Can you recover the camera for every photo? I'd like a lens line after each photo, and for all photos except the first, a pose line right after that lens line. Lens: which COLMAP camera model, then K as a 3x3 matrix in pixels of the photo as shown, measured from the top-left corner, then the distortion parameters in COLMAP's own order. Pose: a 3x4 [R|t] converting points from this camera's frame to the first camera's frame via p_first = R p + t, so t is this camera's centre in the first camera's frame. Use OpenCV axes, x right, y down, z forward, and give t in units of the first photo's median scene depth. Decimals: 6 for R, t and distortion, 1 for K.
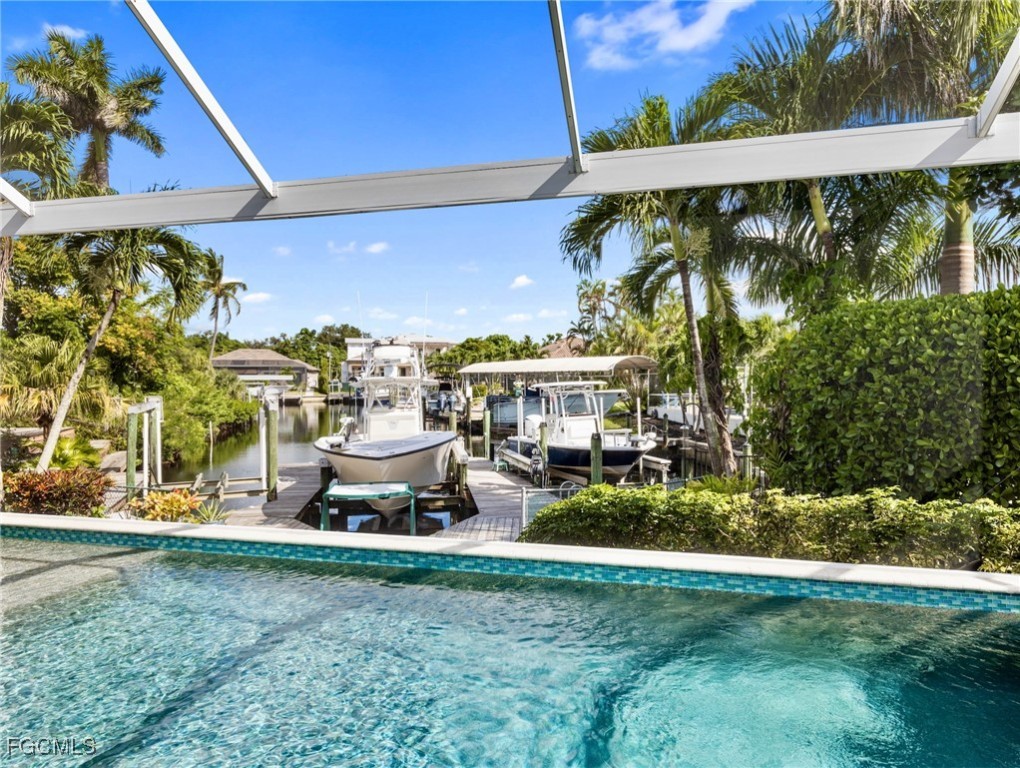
lens RADIAL K [[623.6, 0, 513.6], [0, 623.6, 390.4], [0, 0, 1]] dist [-0.004010, -0.002227]
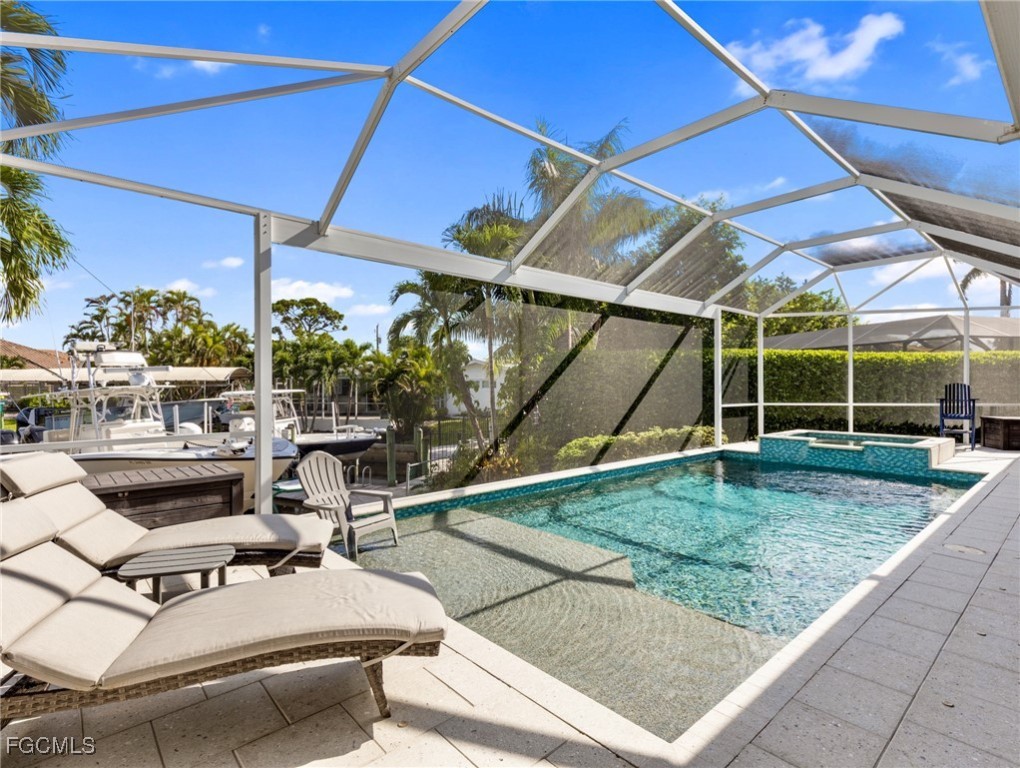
lens RADIAL K [[514.2, 0, 505.7], [0, 514.2, 383.7], [0, 0, 1]] dist [0.007152, 0.000747]
pose [[0.552060, 0.003784, 0.833796, -0.764937], [0.017067, 0.999729, -0.015836, -0.004308], [-0.833630, 0.022973, 0.551846, 0.133968]]
